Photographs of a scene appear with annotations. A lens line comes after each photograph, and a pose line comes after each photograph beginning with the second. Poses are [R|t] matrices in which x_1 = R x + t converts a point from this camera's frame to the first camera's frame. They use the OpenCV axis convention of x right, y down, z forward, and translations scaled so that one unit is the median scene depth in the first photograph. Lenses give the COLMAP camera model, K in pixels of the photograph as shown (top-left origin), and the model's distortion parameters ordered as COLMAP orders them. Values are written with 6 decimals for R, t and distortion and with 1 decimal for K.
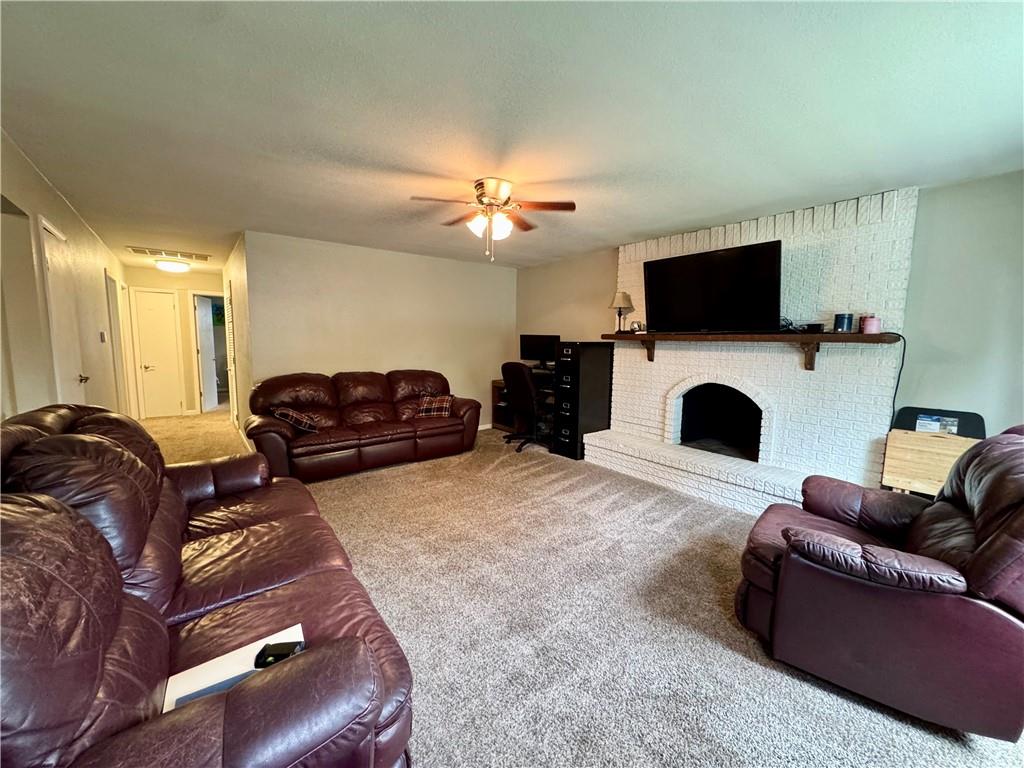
lens RADIAL K [[408.8, 0, 513.3], [0, 408.8, 383.0], [0, 0, 1]] dist [-0.002470, -0.000122]
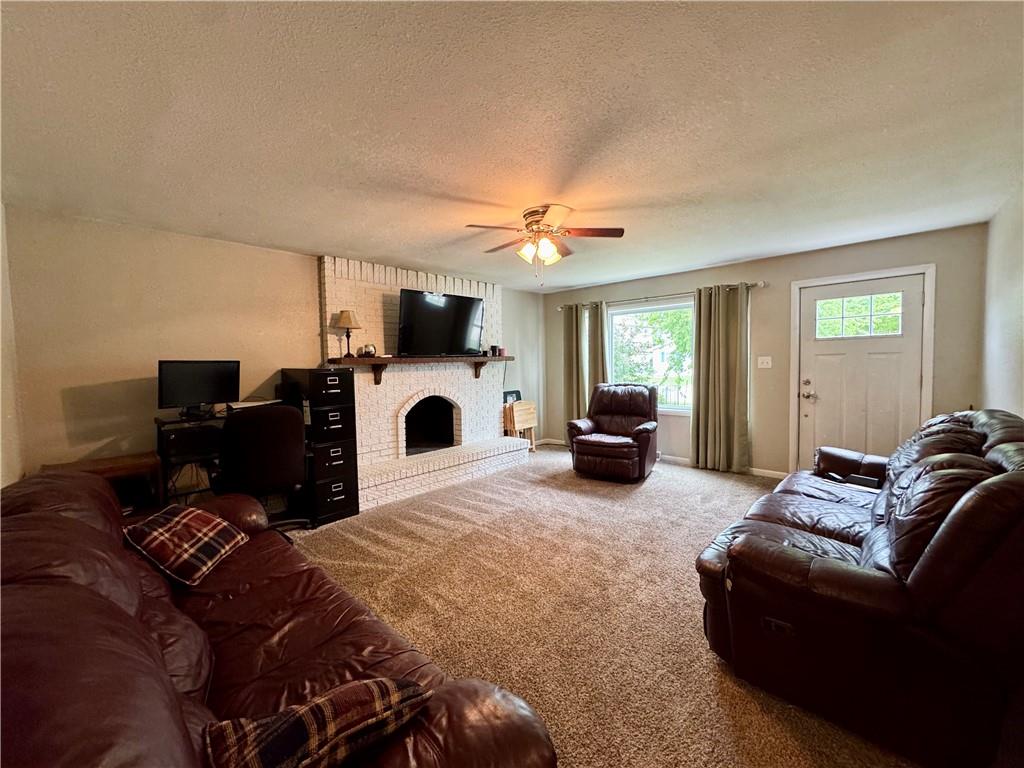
lens RADIAL K [[408.8, 0, 509.6], [0, 408.8, 380.7], [0, 0, 1]] dist [-0.002470, -0.000122]
pose [[-0.137562, -0.059820, 0.988685, -0.822567], [0.123872, 0.989299, 0.077093, -0.118199], [-0.982717, 0.133076, -0.128680, 0.964861]]
